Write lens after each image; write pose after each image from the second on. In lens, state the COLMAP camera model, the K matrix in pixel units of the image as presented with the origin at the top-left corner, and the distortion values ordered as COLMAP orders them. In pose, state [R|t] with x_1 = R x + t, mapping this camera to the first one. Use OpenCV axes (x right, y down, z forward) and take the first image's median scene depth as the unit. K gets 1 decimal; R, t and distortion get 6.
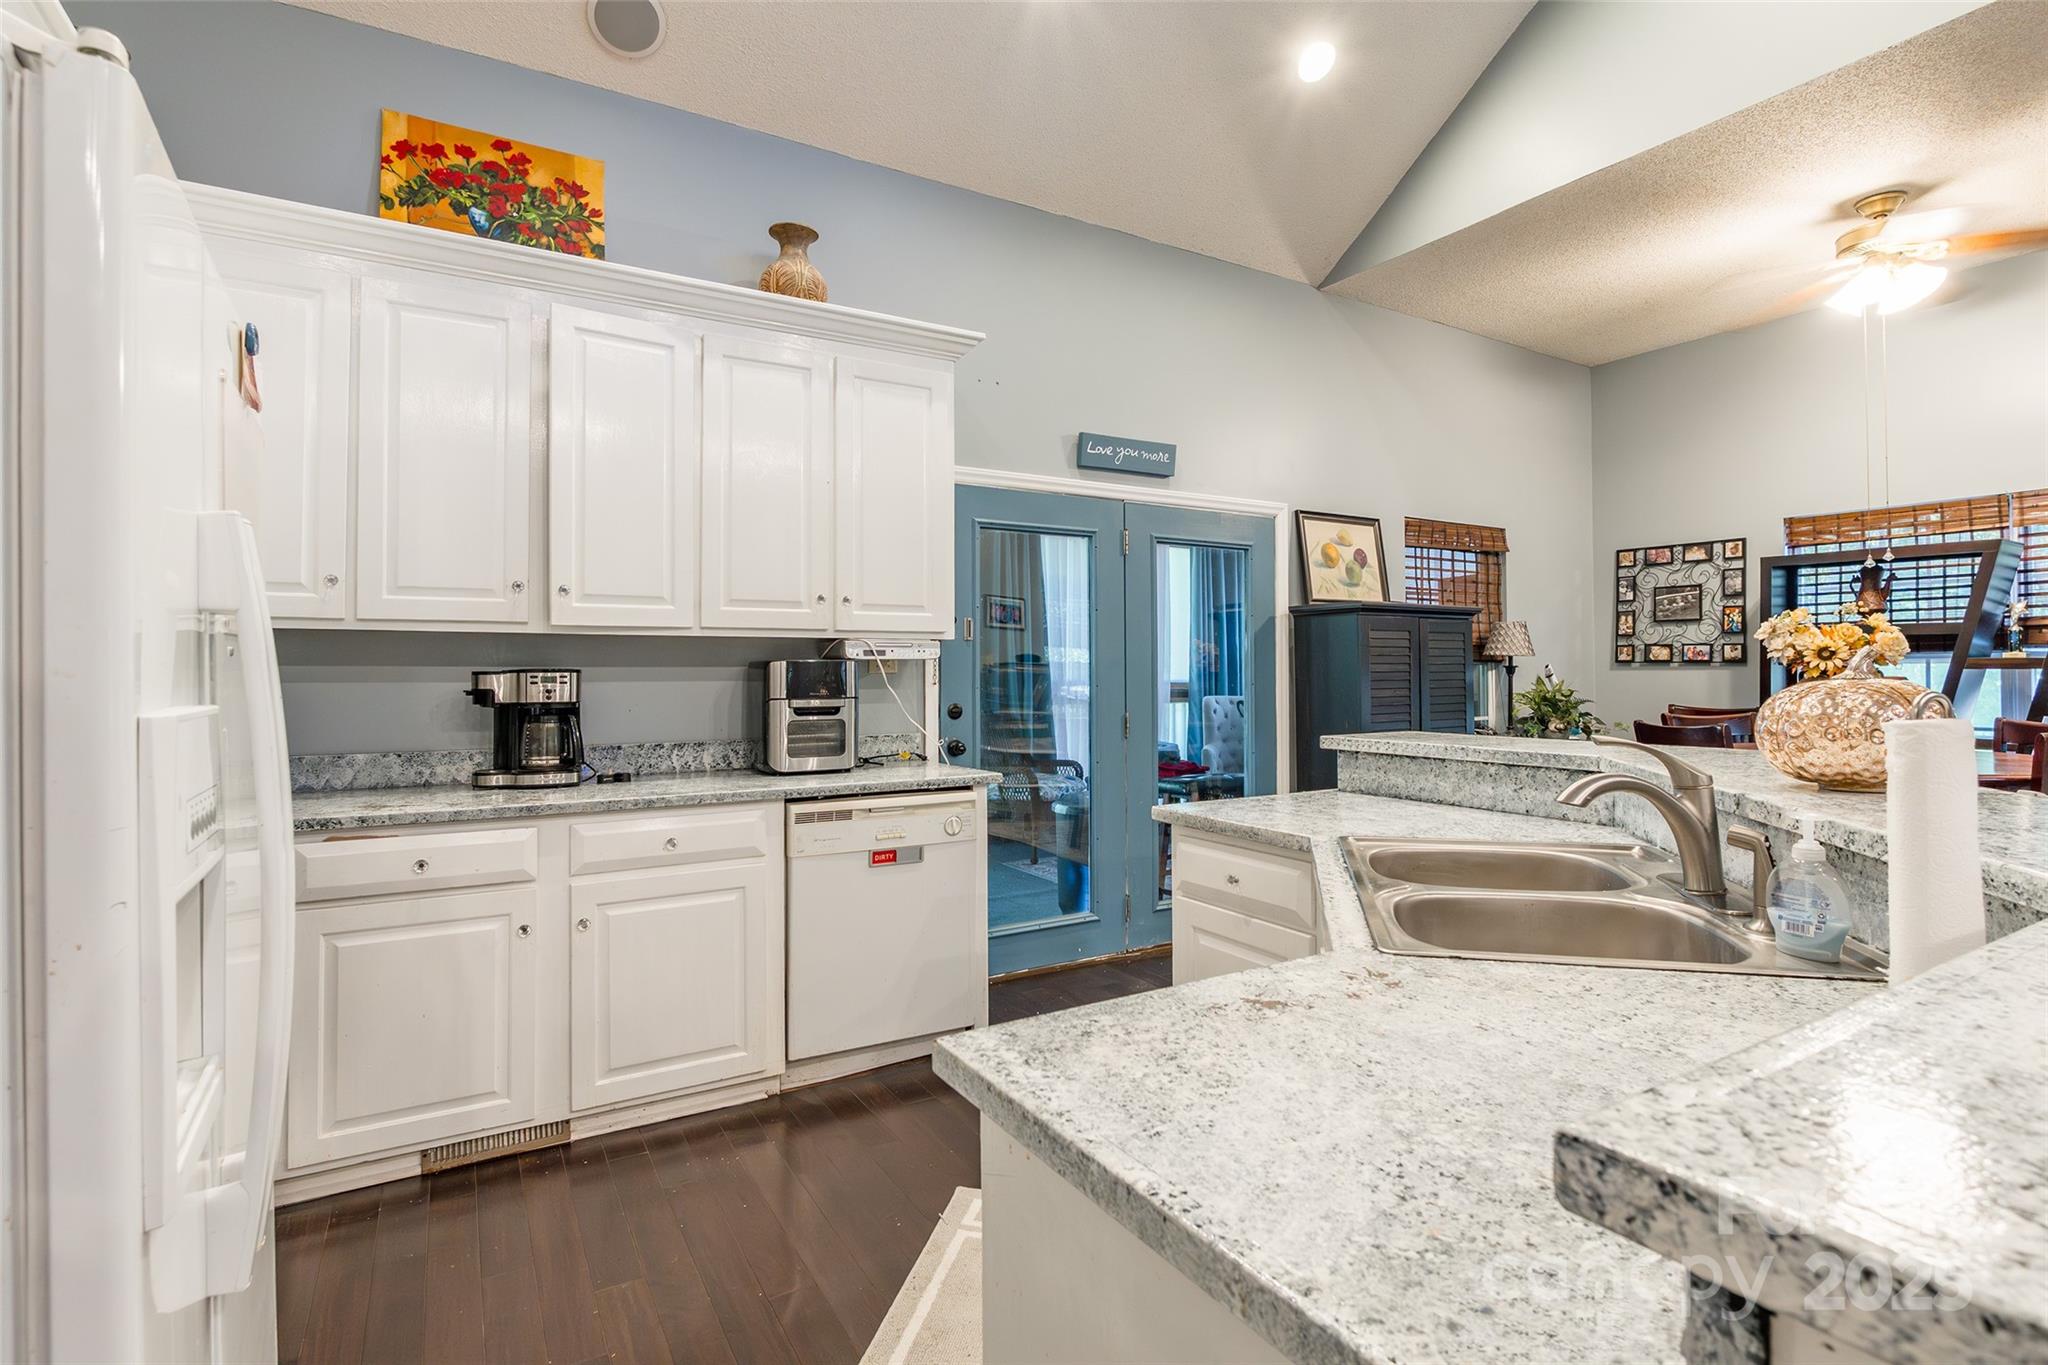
lens RADIAL K [[963.4, 0, 1025.2], [0, 963.4, 668.0], [0, 0, 1]] dist [-0.000241, -0.000119]
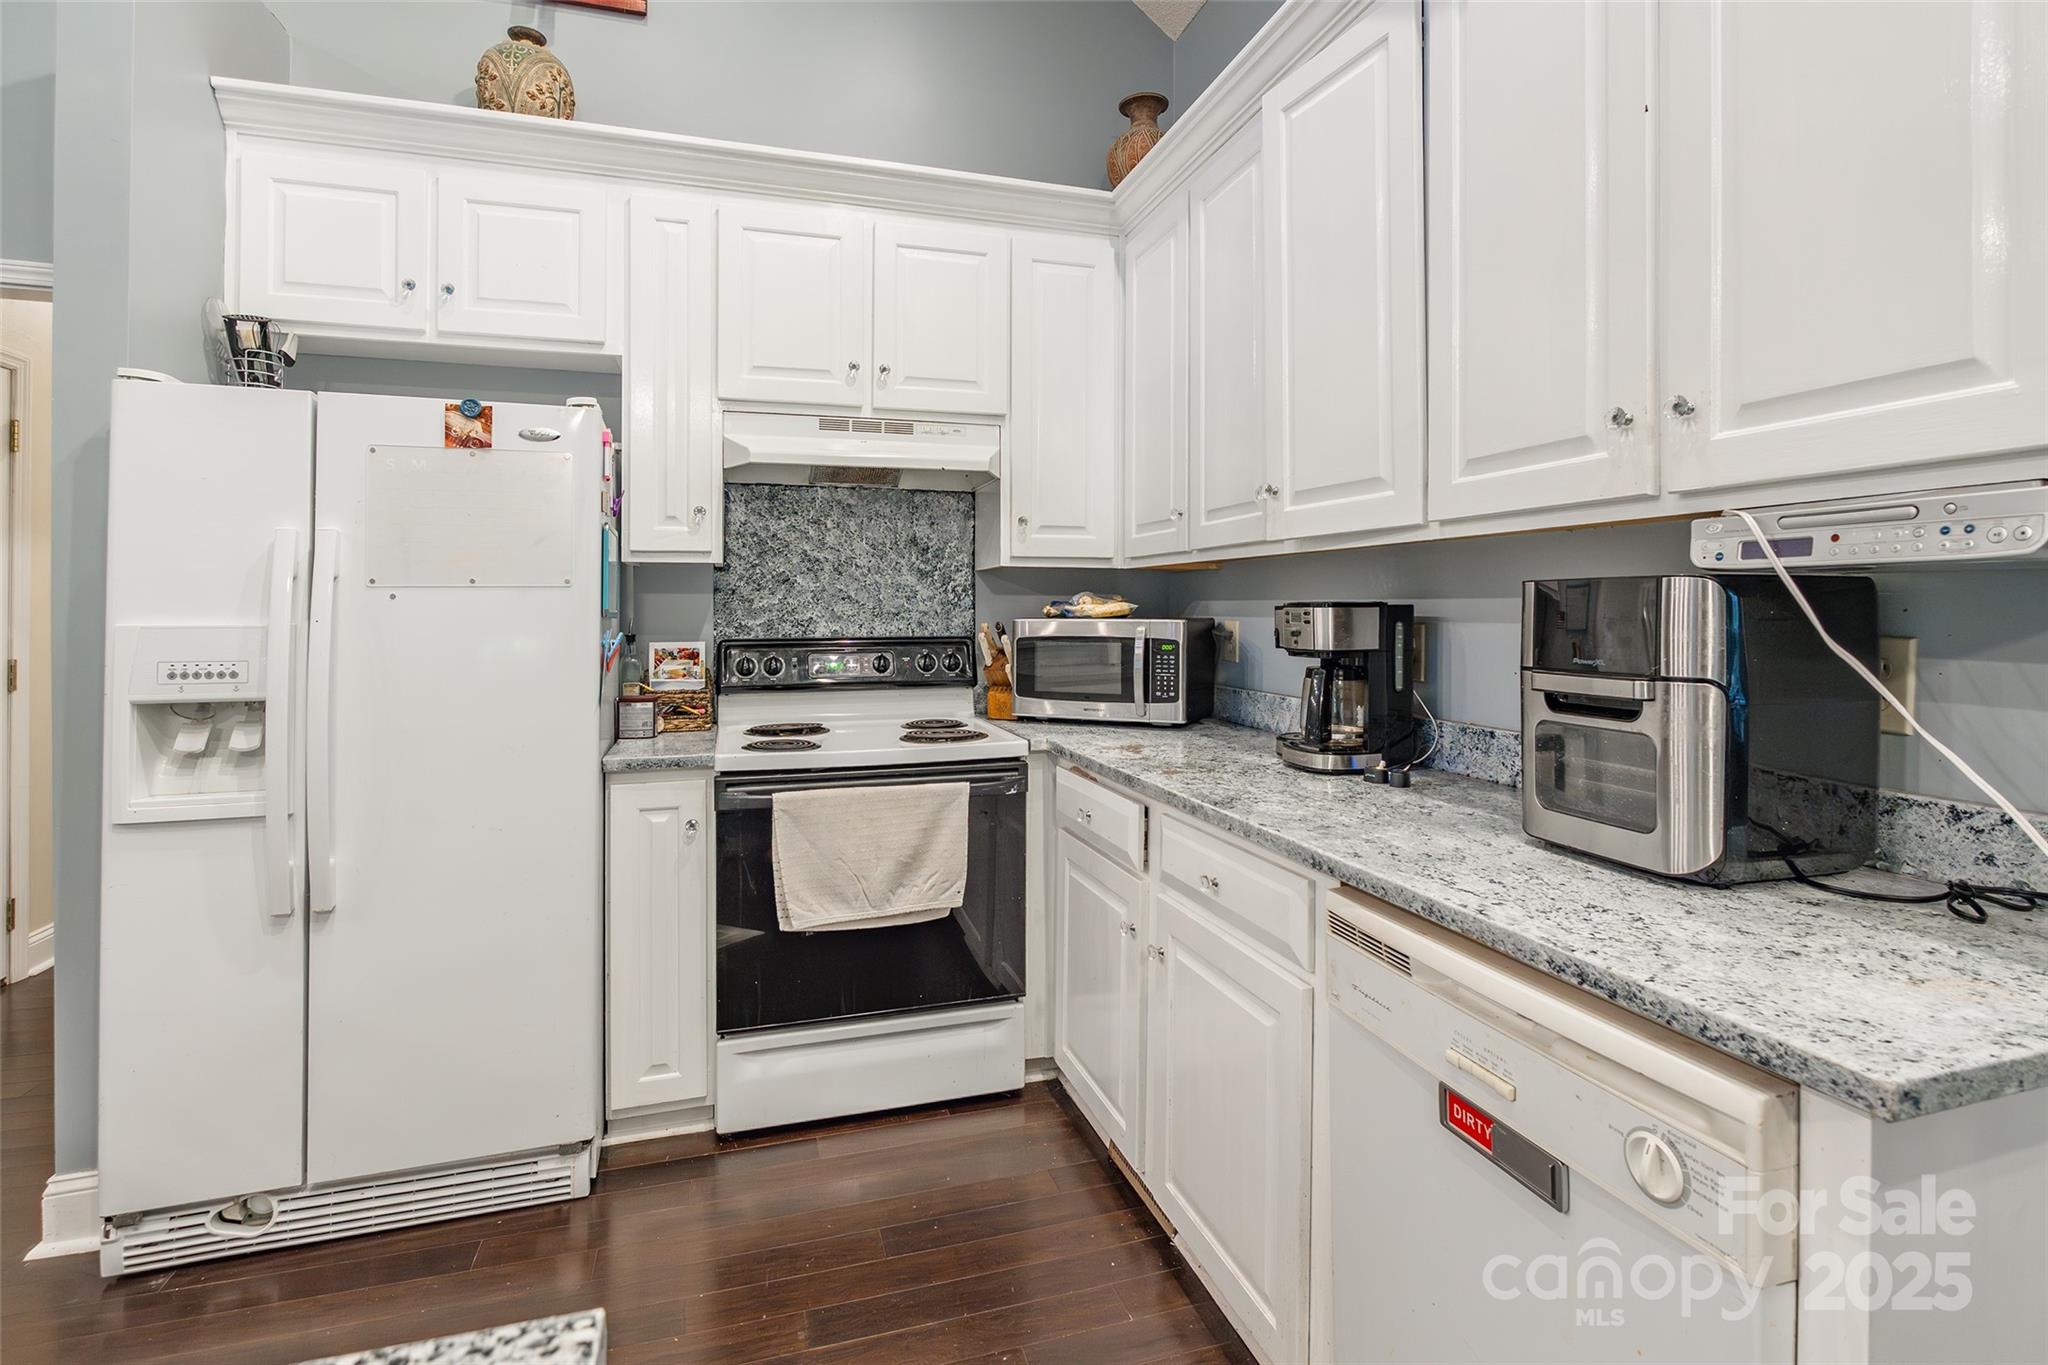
lens RADIAL K [[990.6, 0, 1023.4], [0, 990.6, 602.9], [0, 0, 1]] dist [-0.022215, 0.000054]
pose [[-0.255326, -0.001477, -0.966854, 0.238380], [0.007732, 0.999964, -0.003570, 0.001959], [0.966824, -0.008387, -0.255305, 0.888222]]
